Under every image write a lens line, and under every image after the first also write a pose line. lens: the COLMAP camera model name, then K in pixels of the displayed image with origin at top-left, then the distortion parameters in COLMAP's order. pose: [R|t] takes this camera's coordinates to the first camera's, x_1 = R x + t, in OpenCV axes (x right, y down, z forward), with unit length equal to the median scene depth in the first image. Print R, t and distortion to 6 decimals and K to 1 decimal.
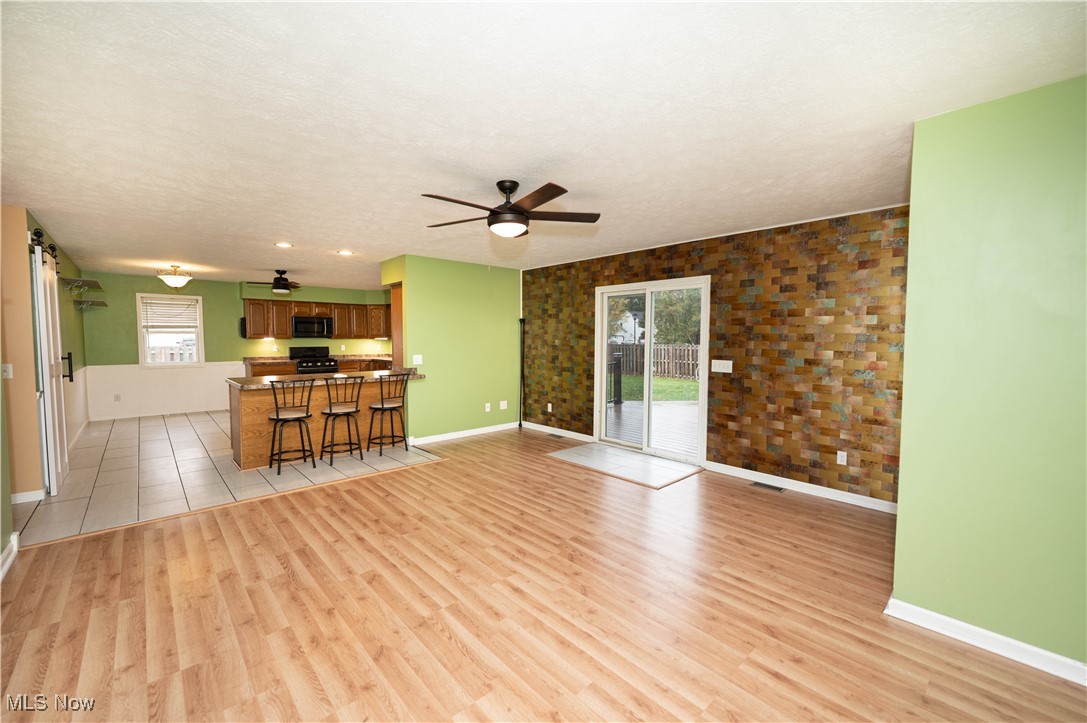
lens RADIAL K [[432.4, 0, 539.1], [0, 432.4, 362.1], [0, 0, 1]] dist [-0.000800, 0.000599]
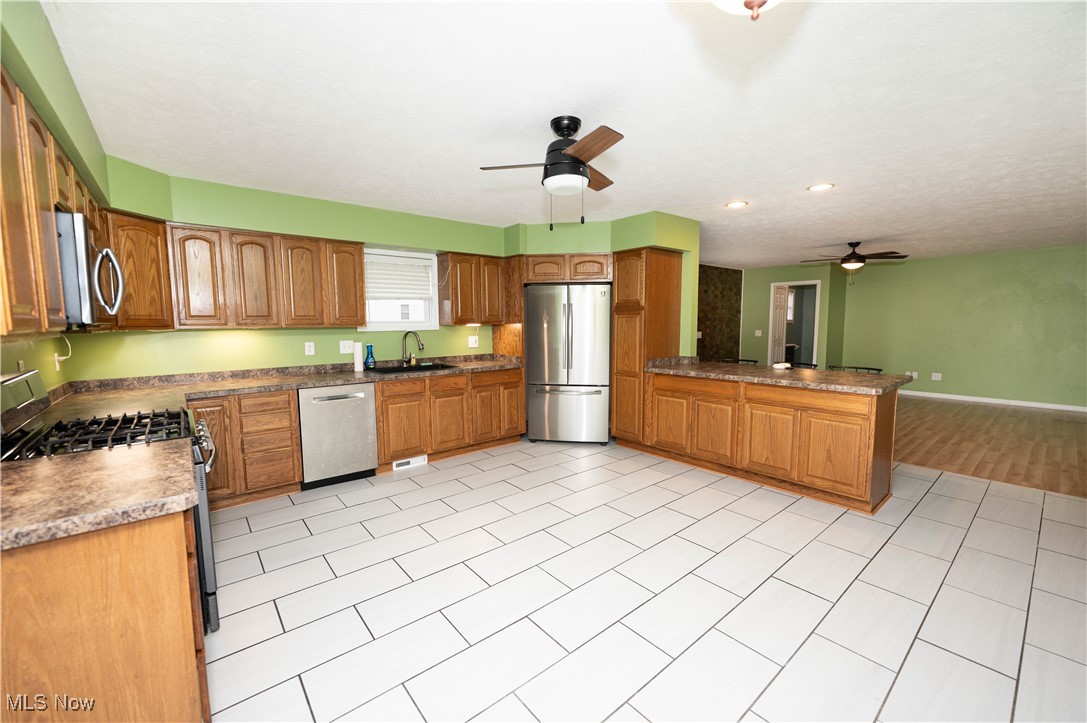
lens RADIAL K [[432.4, 0, 547.4], [0, 432.4, 360.5], [0, 0, 1]] dist [-0.000800, 0.000599]
pose [[0.048558, -0.096882, 0.994111, -1.694612], [0.063036, 0.993598, 0.093753, -0.111398], [-0.996829, 0.058112, 0.054354, 1.804918]]
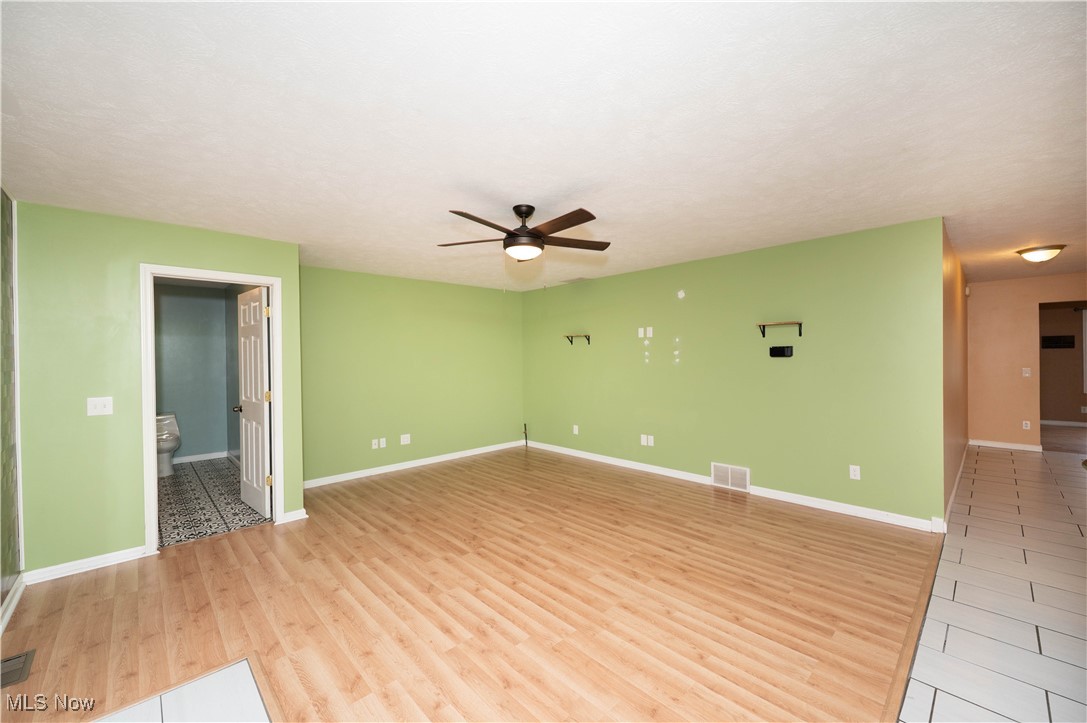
lens RADIAL K [[432.4, 0, 532.9], [0, 432.4, 362.4], [0, 0, 1]] dist [-0.000800, 0.000599]
pose [[-0.999947, 0.010213, -0.000983, -0.067890], [0.010118, 0.997470, 0.070368, -0.092418], [0.001699, 0.070354, -0.997521, 1.552360]]
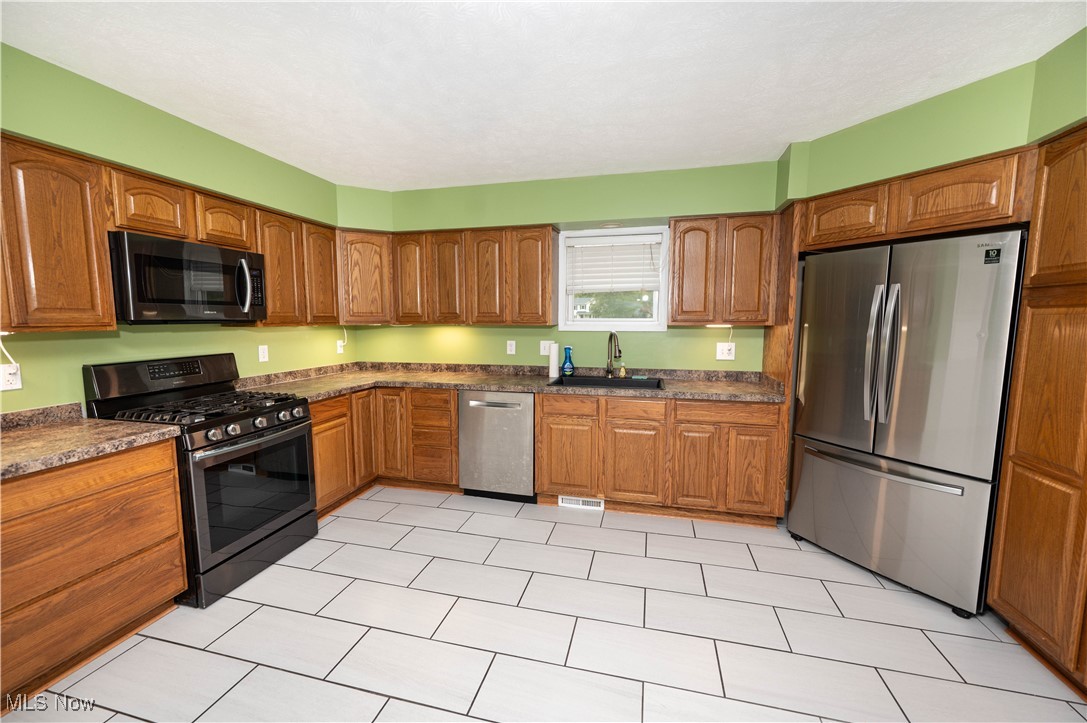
lens RADIAL K [[432.4, 0, 539.6], [0, 432.4, 363.9], [0, 0, 1]] dist [-0.000800, 0.000599]
pose [[0.840143, -0.058558, 0.539194, -1.171260], [0.032978, 0.997830, 0.056982, -0.095508], [-0.541361, -0.030092, 0.840252, 1.572720]]
